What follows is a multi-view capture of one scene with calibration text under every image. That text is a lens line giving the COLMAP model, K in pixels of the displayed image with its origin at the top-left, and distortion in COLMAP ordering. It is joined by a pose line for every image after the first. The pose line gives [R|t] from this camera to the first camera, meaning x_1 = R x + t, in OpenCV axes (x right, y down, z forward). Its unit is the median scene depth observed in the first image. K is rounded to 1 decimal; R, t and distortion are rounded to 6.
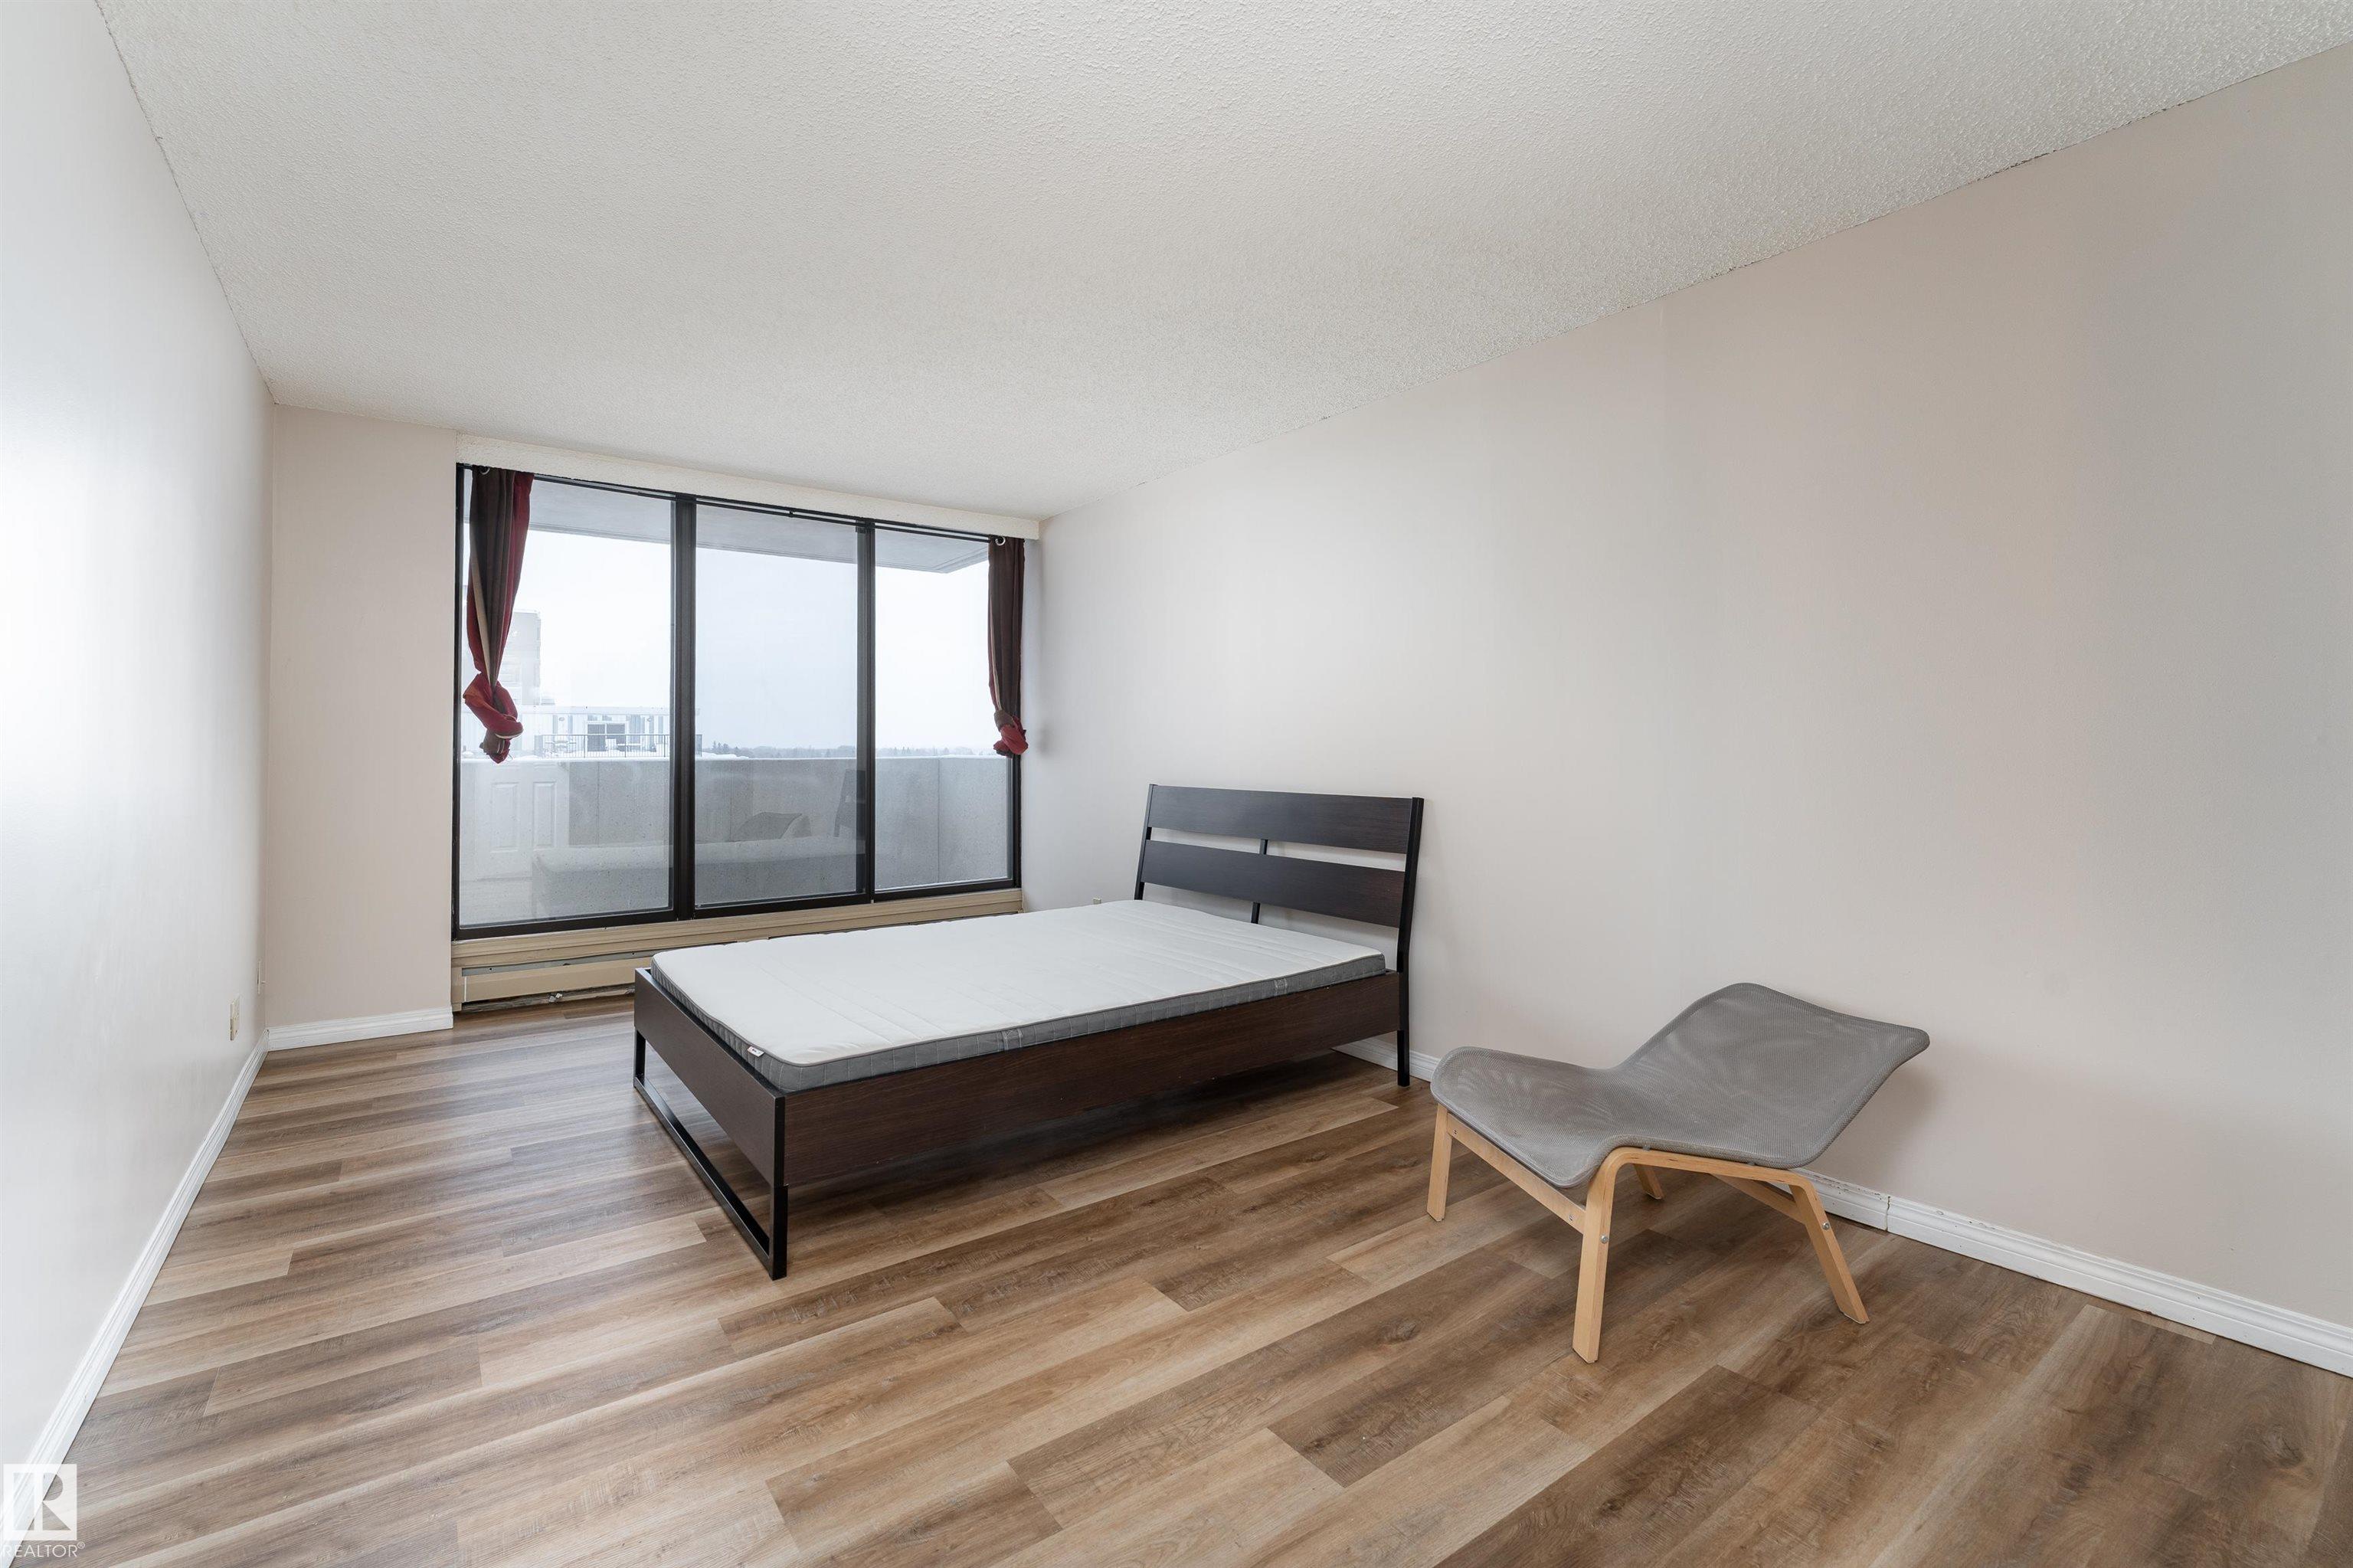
lens RADIAL K [[1028.4, 0, 1175.0], [0, 1028.4, 724.2], [0, 0, 1]] dist [0.000496, 0.000210]
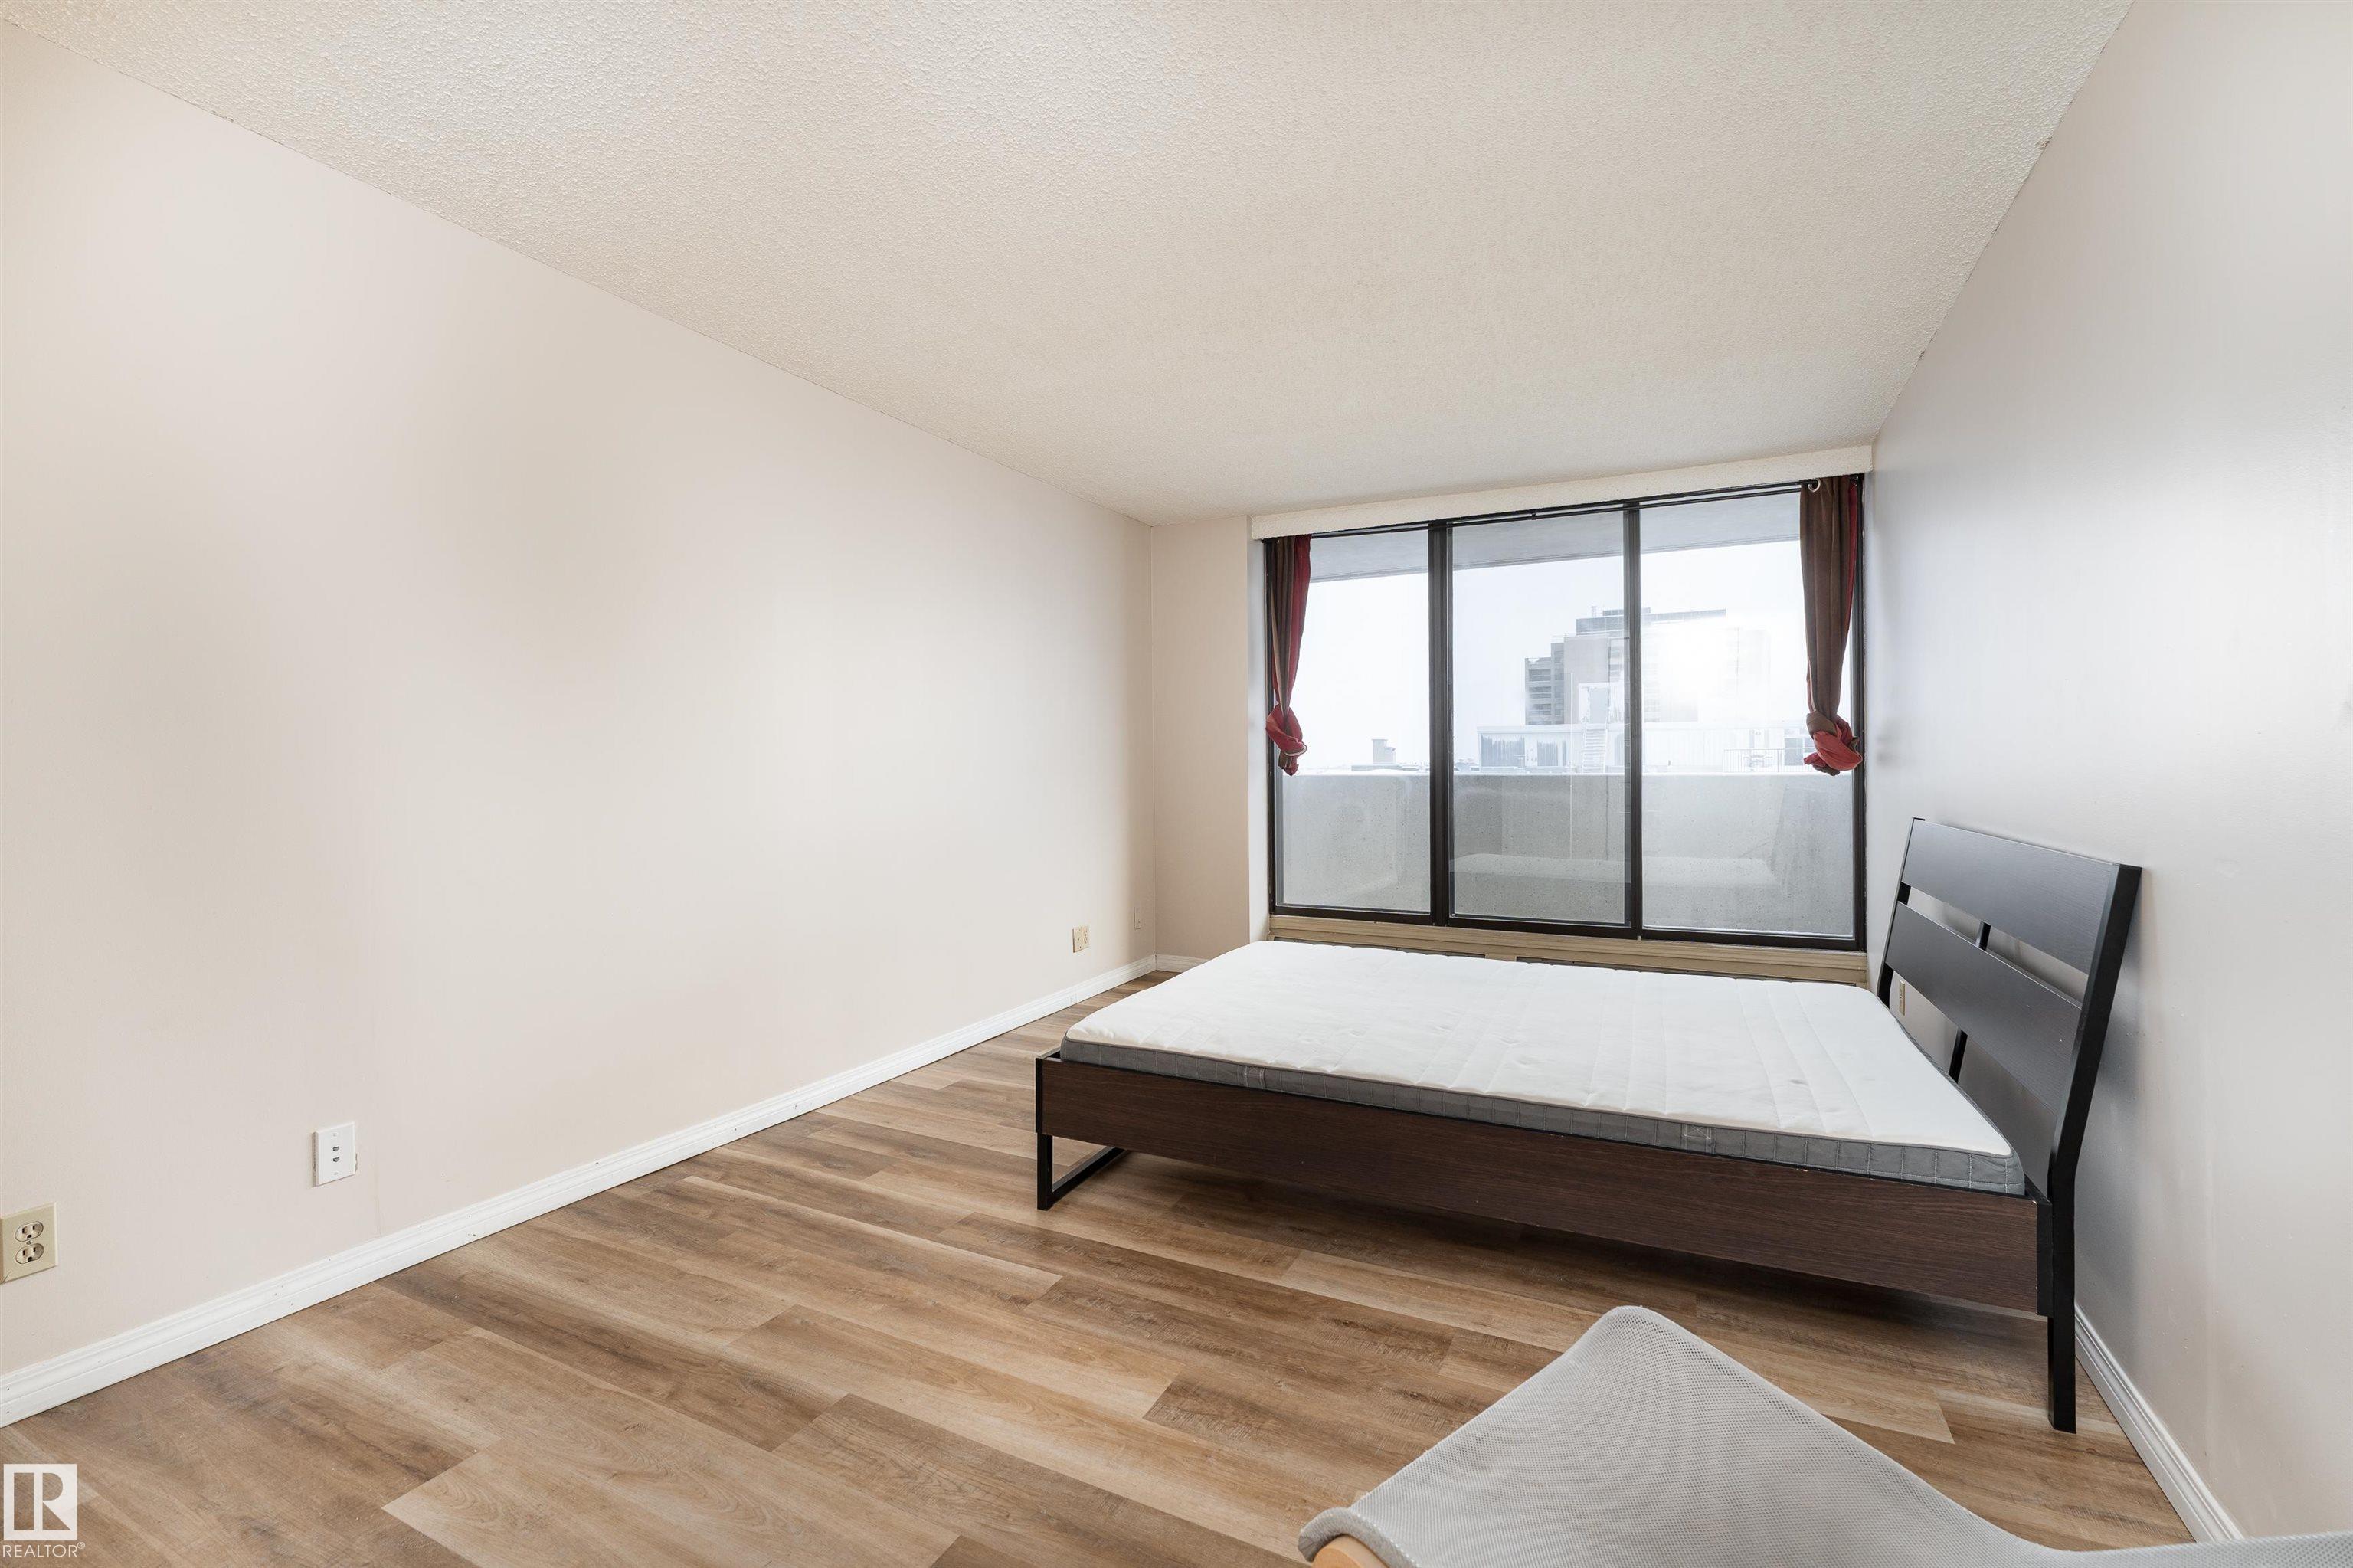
lens RADIAL K [[1030.8, 0, 1167.4], [0, 1030.8, 768.1], [0, 0, 1]] dist [0.000811, -0.000149]
pose [[0.449111, 0.001830, -0.893474, 0.645551], [0.023993, 0.999613, 0.014107, 0.012474], [0.893154, -0.027773, 0.448893, 0.526414]]
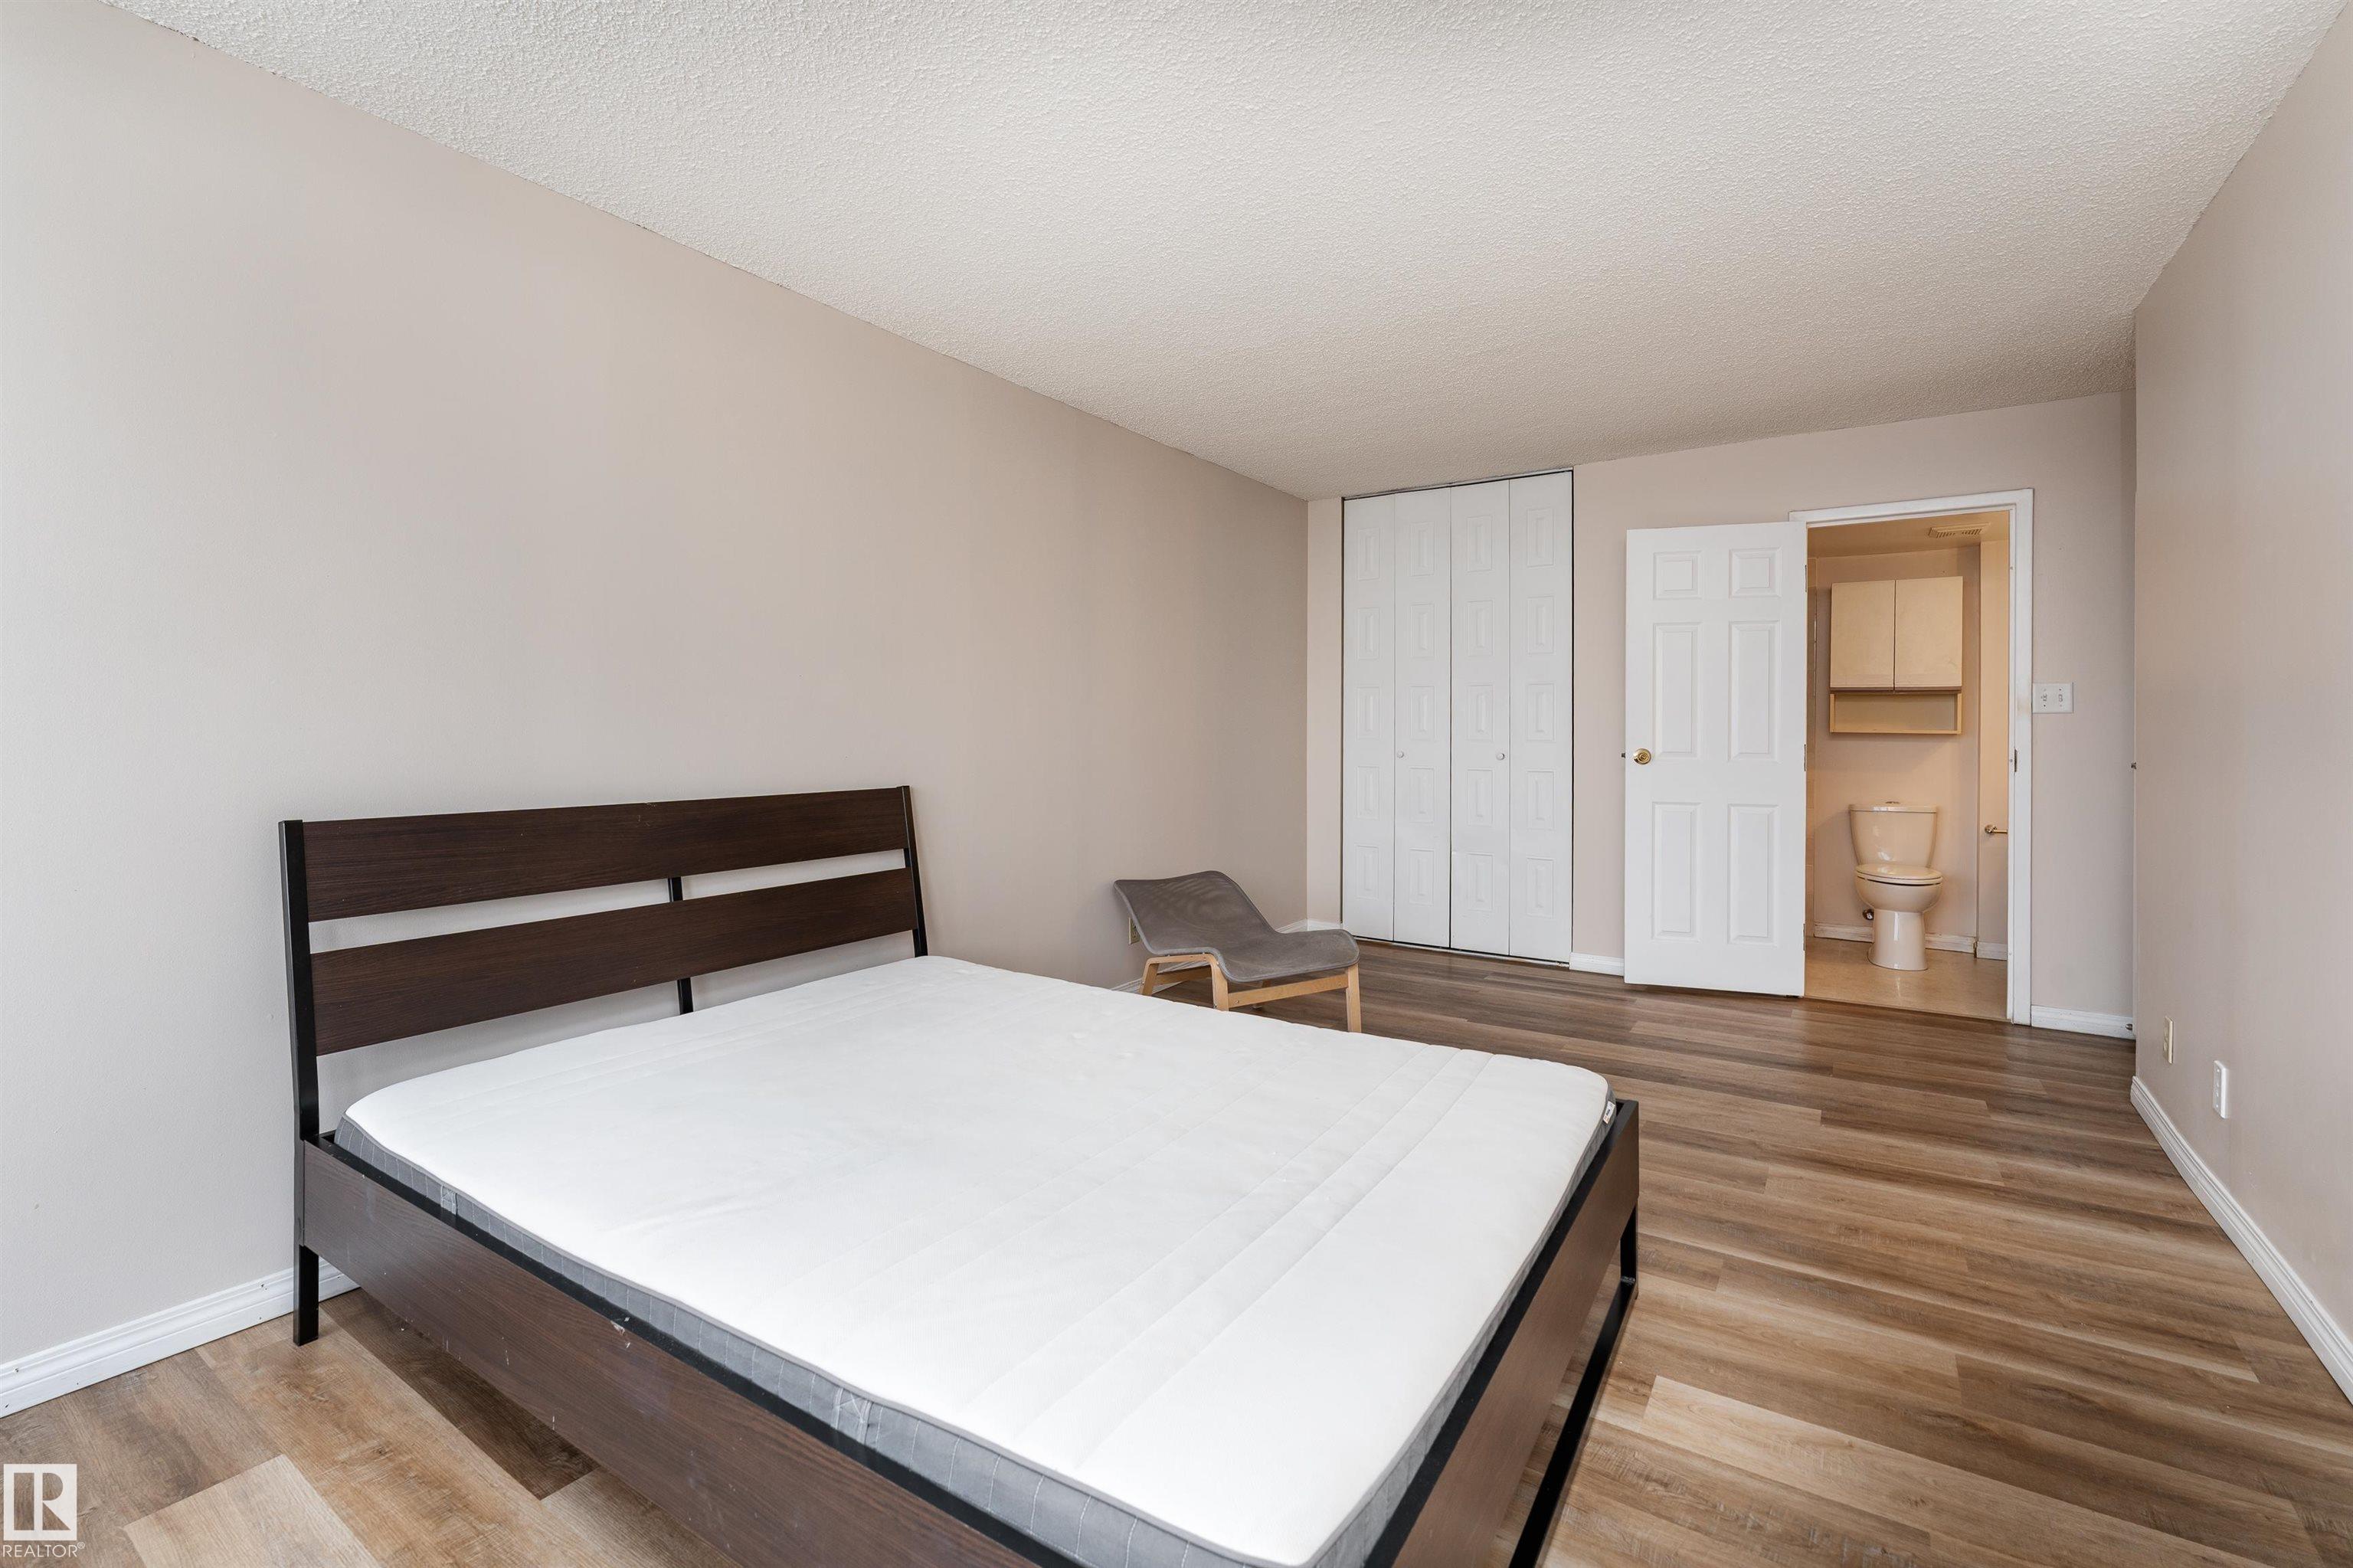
lens RADIAL K [[1028.4, 0, 1175.0], [0, 1028.4, 724.2], [0, 0, 1]] dist [0.000496, 0.000210]
pose [[-0.343543, 0.001481, 0.939136, -0.981328], [-0.021272, 0.999730, -0.009359, 0.027963], [-0.938896, -0.023193, -0.343418, 1.501632]]
